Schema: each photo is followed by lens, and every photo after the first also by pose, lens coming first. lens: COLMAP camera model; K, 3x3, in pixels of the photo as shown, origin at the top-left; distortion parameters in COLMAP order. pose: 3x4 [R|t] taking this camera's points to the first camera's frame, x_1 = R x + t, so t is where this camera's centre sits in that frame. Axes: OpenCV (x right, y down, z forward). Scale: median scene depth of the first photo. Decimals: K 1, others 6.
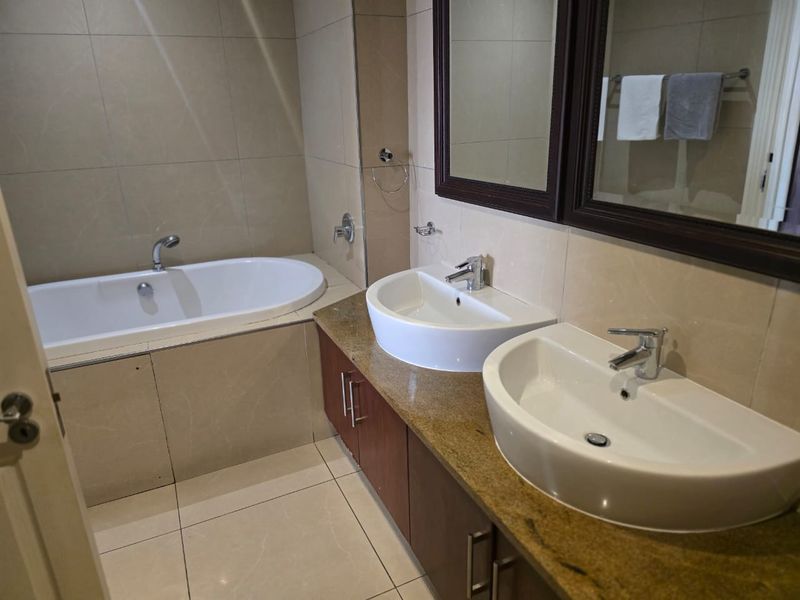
lens RADIAL K [[548.6, 0, 400.0], [0, 548.6, 300.0], [0, 0, 1]] dist [0.057217, 0.000723]
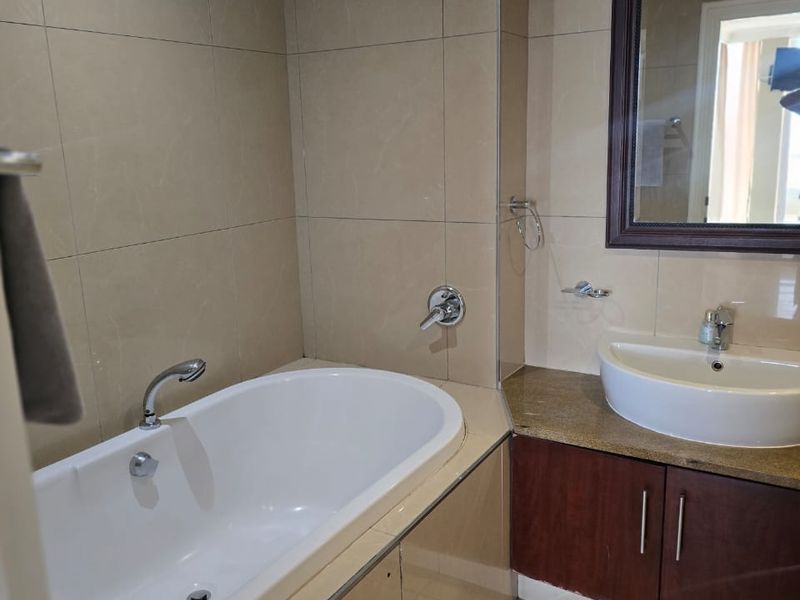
lens RADIAL K [[682.3, 0, 402.1], [0, 682.3, 313.5], [0, 0, 1]] dist [-0.003766, 0.000465]
pose [[0.828988, -0.131332, 0.543628, -0.596110], [0.196507, 0.978459, -0.063275, -0.073154], [-0.523607, 0.159281, 0.836938, 0.269227]]
